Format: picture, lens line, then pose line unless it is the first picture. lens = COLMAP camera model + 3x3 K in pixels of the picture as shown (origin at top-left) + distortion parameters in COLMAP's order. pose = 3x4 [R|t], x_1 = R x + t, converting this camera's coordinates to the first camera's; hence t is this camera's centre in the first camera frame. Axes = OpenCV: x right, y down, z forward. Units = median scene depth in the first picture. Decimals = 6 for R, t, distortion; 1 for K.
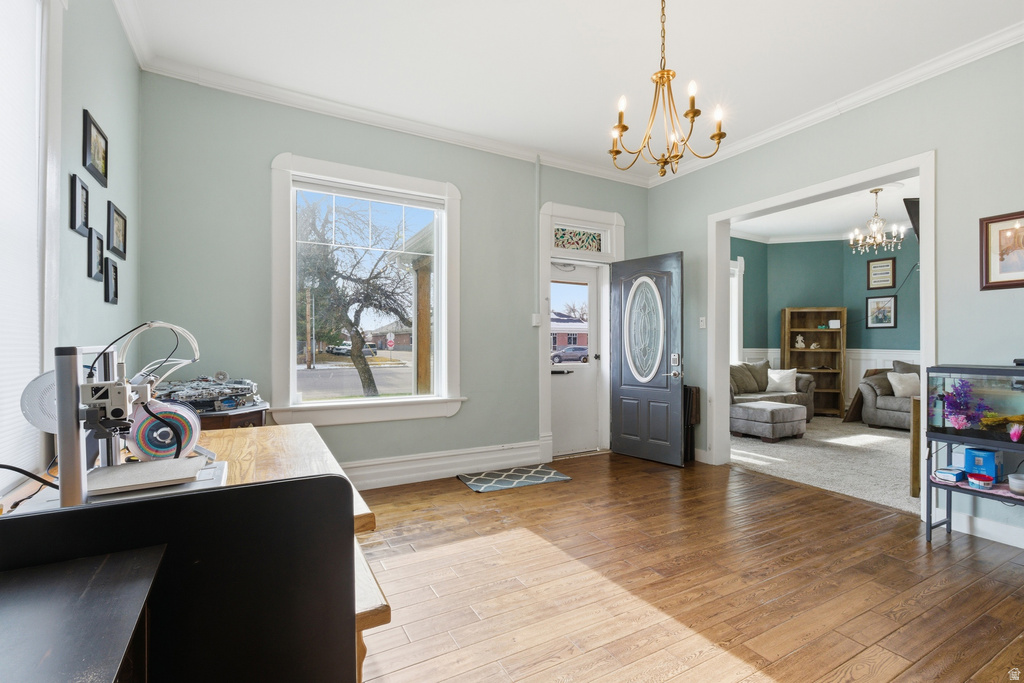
lens RADIAL K [[462.6, 0, 512.0], [0, 462.6, 341.5], [0, 0, 1]] dist [0.001540, -0.000002]
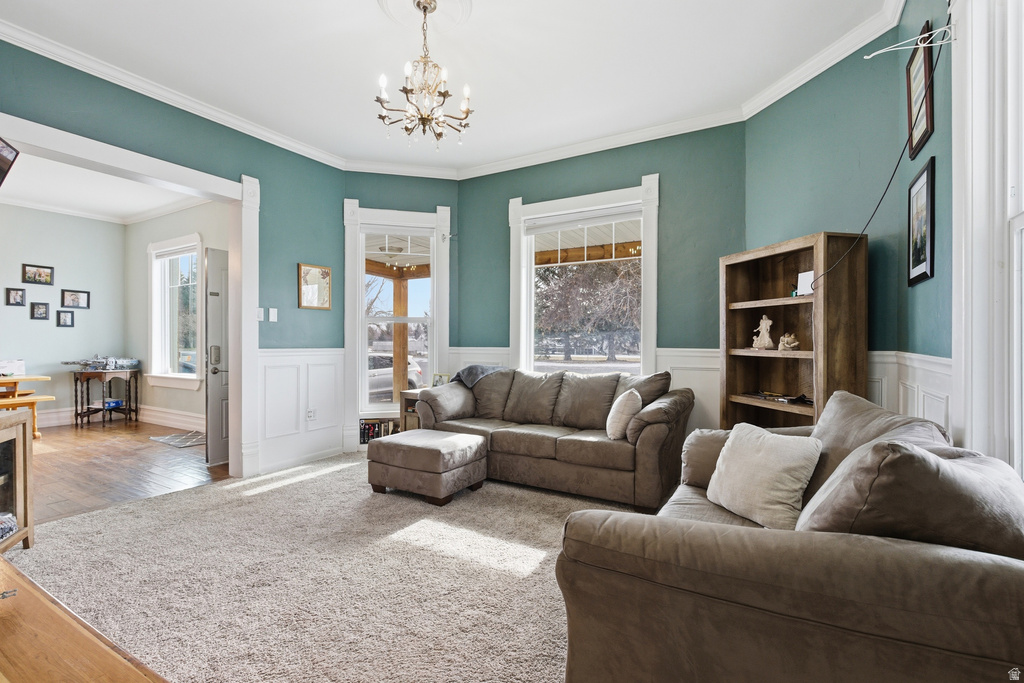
lens RADIAL K [[462.6, 0, 512.0], [0, 462.6, 341.5], [0, 0, 1]] dist [0.001540, -0.000002]
pose [[0.502555, -0.001183, -0.864545, 0.880207], [-0.000348, 0.999999, -0.001571, 0.009452], [0.864545, 0.001091, 0.502553, 0.598168]]
